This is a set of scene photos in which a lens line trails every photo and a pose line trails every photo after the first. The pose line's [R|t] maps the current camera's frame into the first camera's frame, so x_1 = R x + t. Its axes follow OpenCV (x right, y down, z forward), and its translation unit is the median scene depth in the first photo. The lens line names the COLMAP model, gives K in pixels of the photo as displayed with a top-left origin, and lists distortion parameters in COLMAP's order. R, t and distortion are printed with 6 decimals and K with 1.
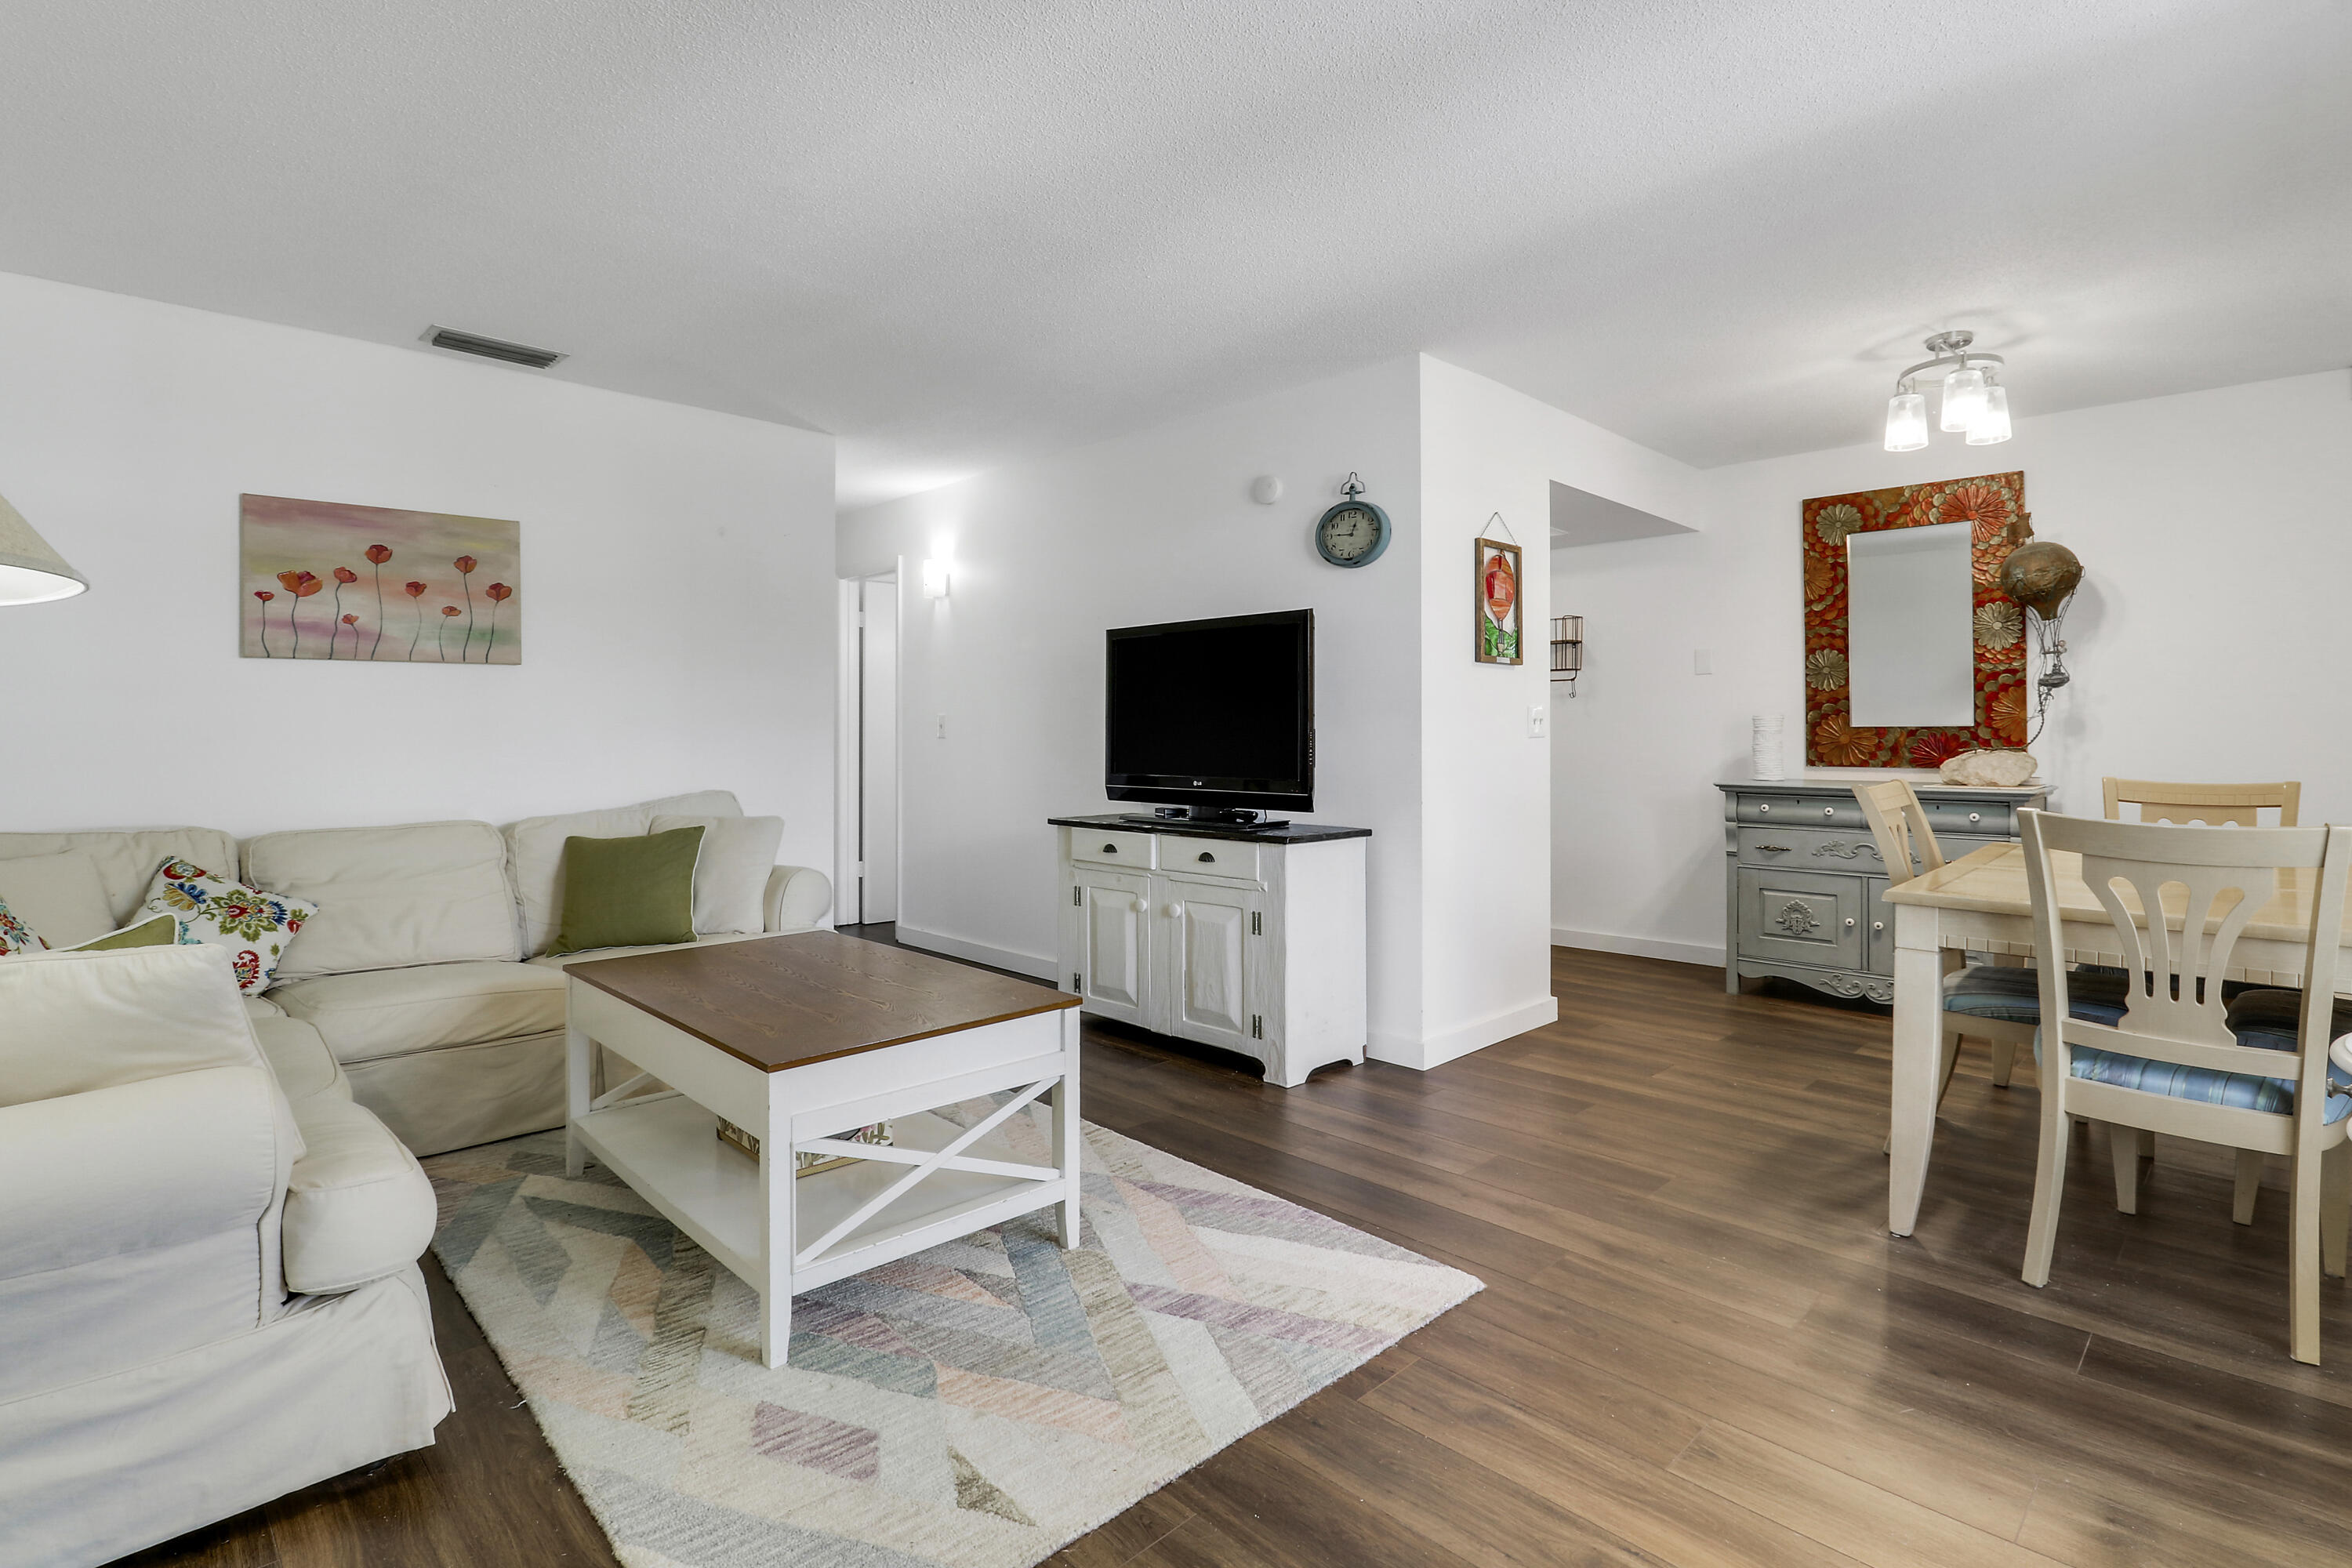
lens RADIAL K [[1120.7, 0, 1213.4], [0, 1120.7, 750.6], [0, 0, 1]] dist [-0.013358, -0.009179]
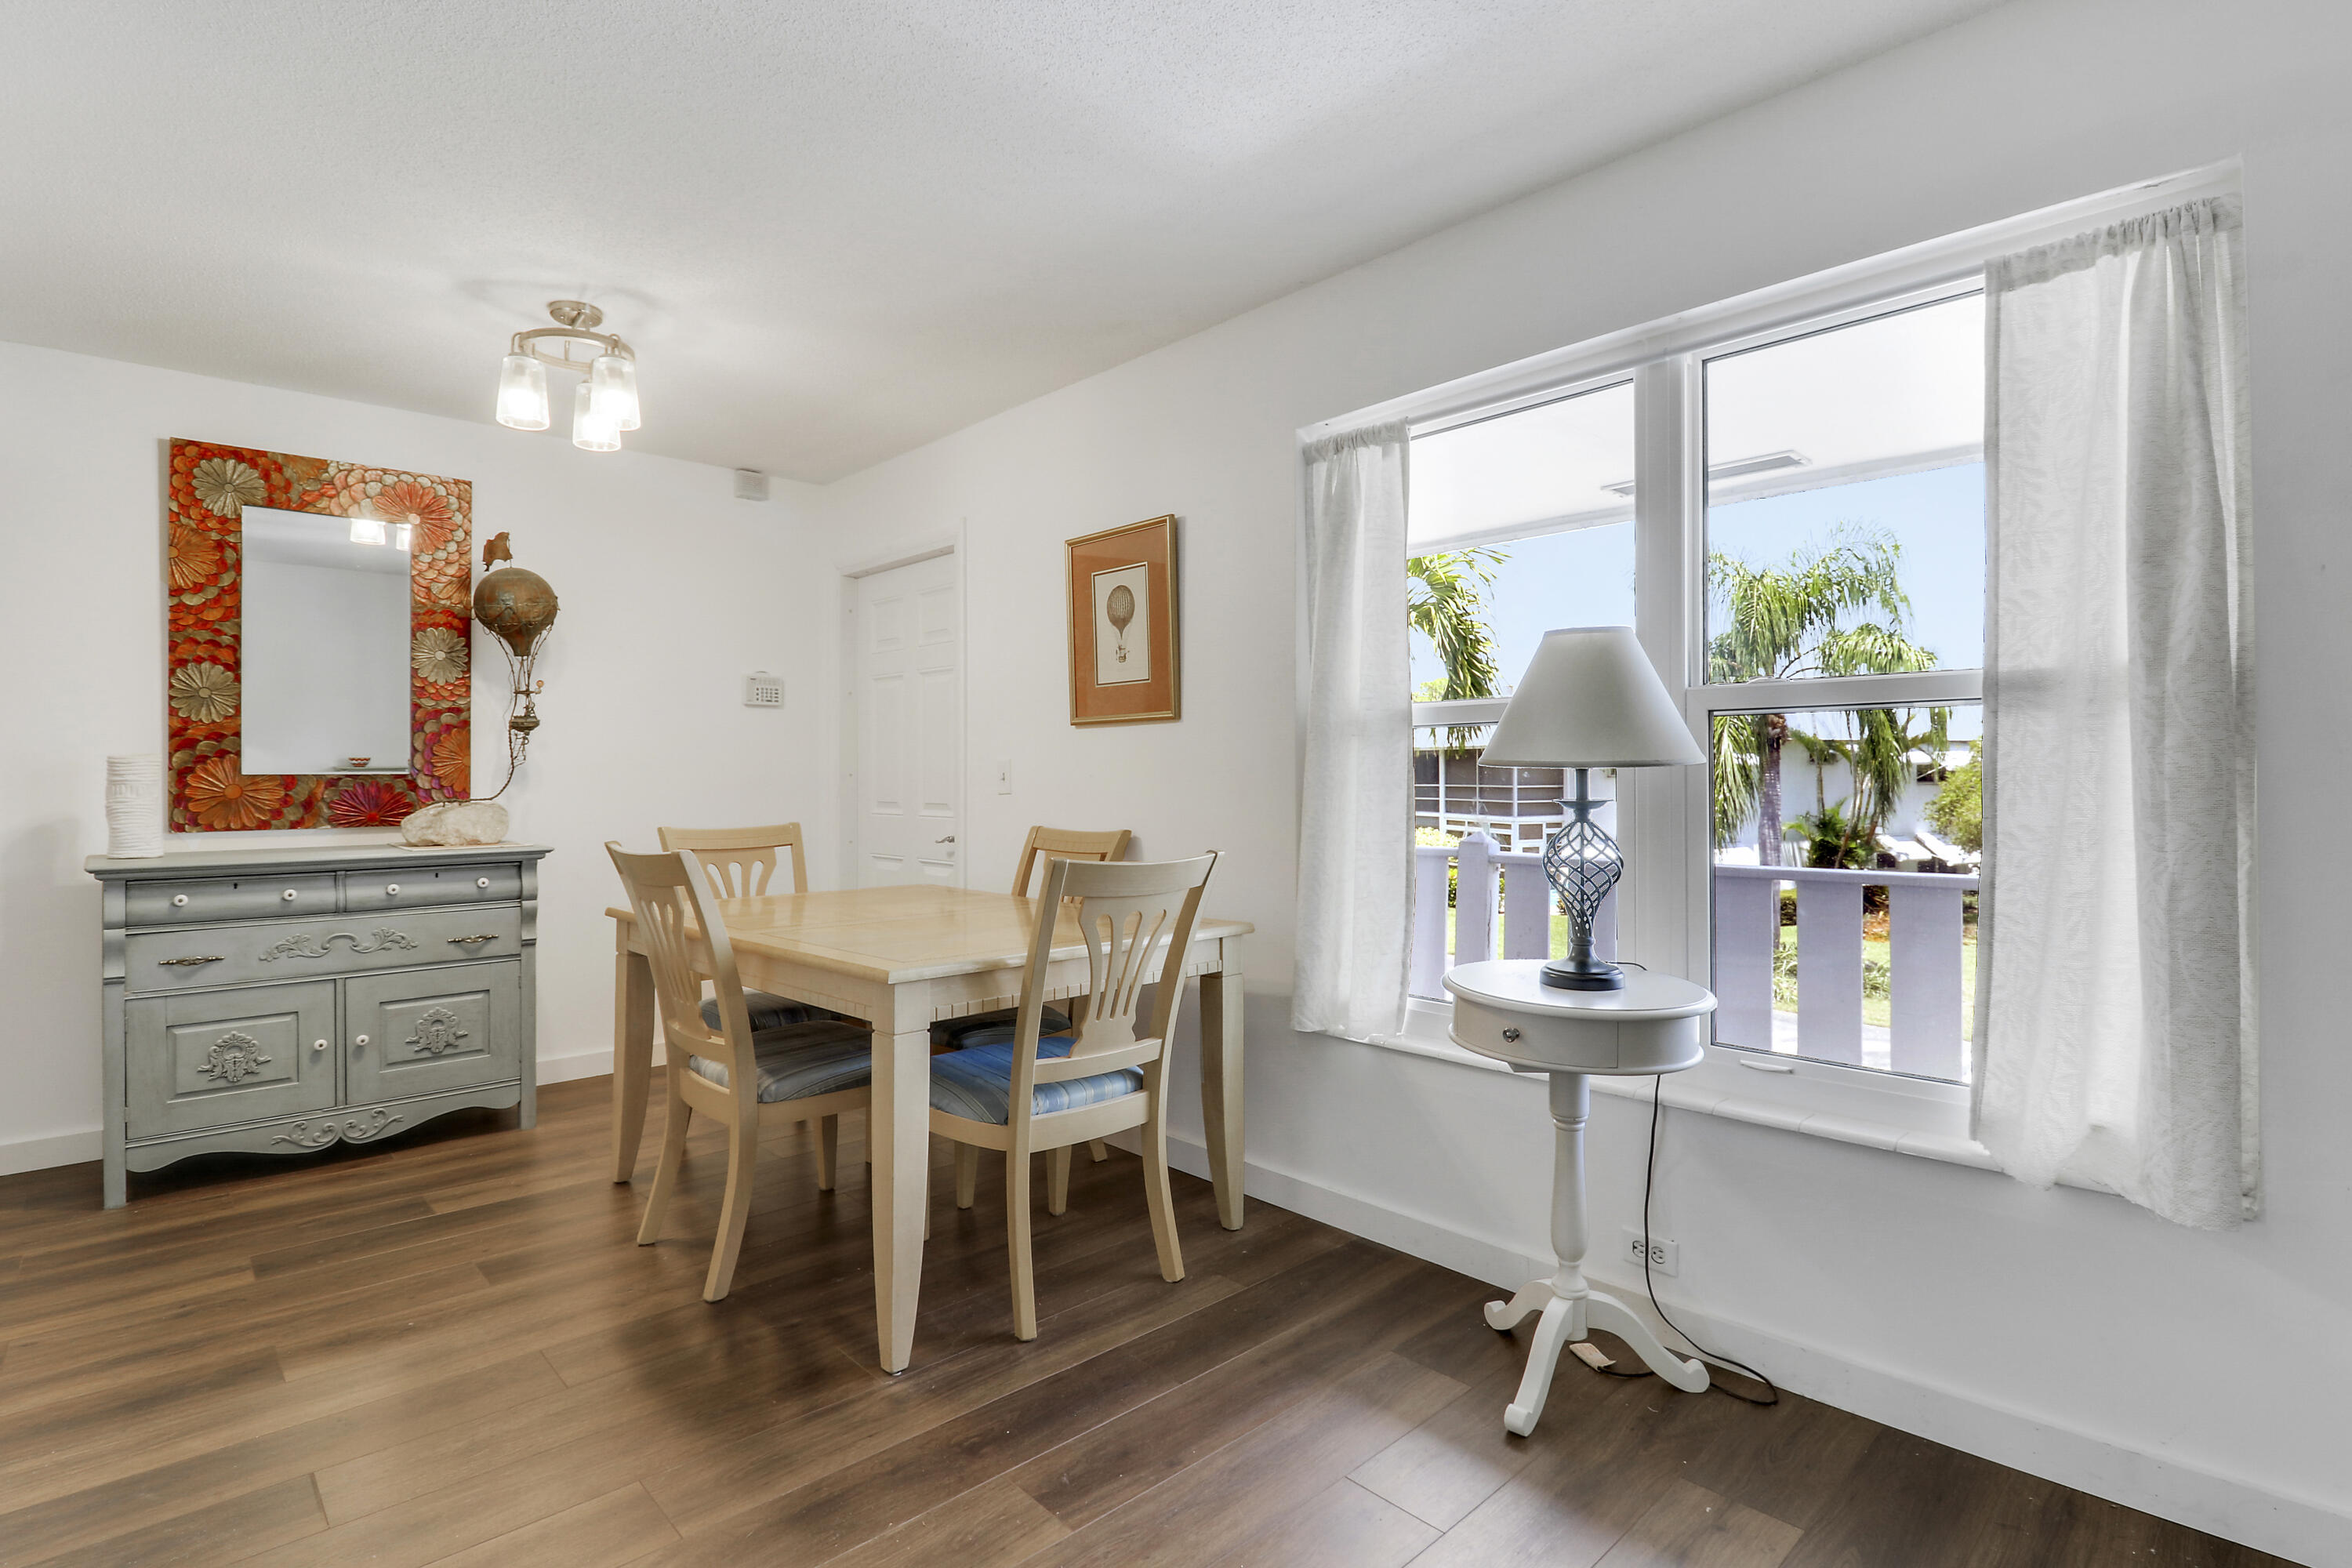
lens RADIAL K [[1120.7, 0, 1174.4], [0, 1120.7, 777.3], [0, 0, 1]] dist [-0.013358, -0.009179]
pose [[0.033297, -0.001685, 0.999444, -0.119898], [0.020312, 0.999793, 0.001009, -0.008442], [-0.999239, 0.020268, 0.033325, 0.393484]]
